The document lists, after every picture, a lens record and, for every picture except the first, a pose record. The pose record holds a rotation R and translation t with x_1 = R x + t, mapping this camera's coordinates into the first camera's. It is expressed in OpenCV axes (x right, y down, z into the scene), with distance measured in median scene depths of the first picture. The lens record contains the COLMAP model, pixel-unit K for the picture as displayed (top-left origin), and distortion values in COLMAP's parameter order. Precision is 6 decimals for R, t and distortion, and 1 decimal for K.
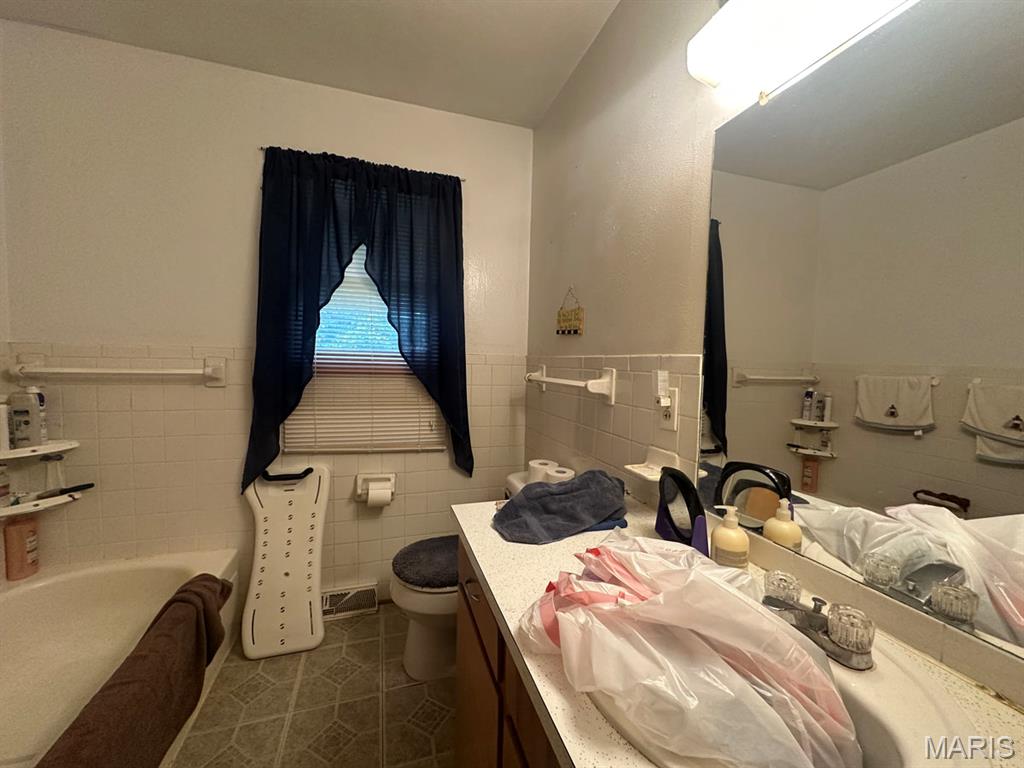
lens RADIAL K [[405.3, 0, 513.1], [0, 405.3, 383.6], [0, 0, 1]] dist [-0.002961, 0.001225]
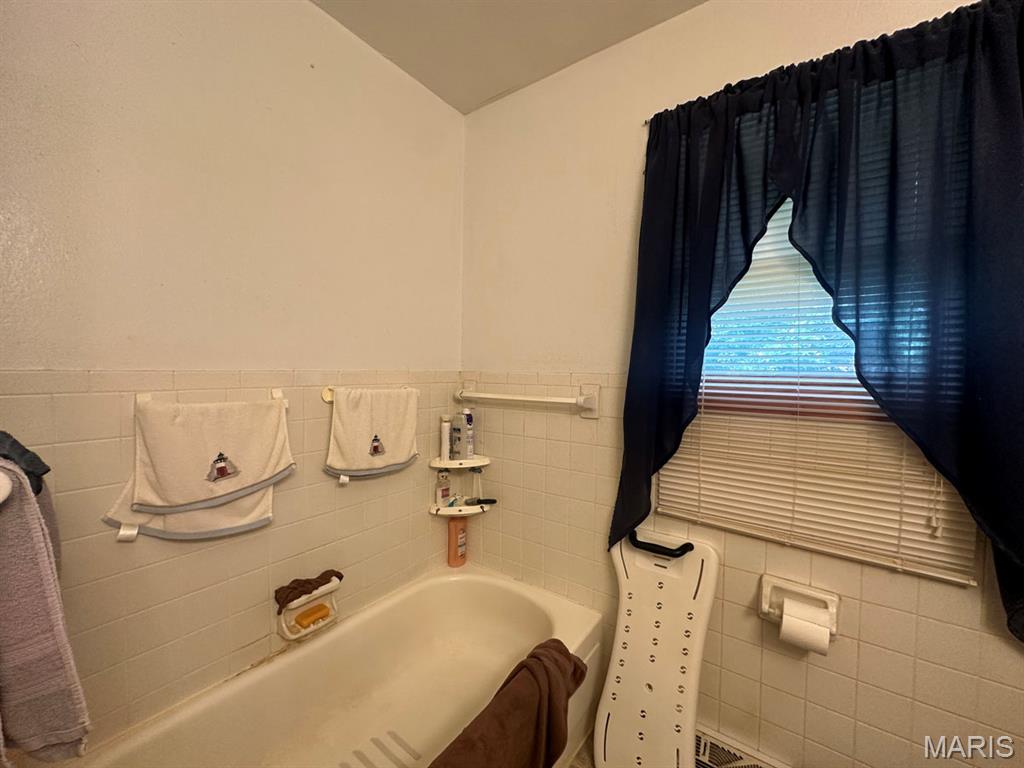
lens RADIAL K [[405.3, 0, 510.5], [0, 405.3, 385.3], [0, 0, 1]] dist [-0.002961, 0.001225]
pose [[0.589645, 0.010971, -0.807588, -0.124627], [-0.052582, 0.998308, -0.024830, -0.031260], [0.805949, 0.057106, 0.589224, 0.331257]]
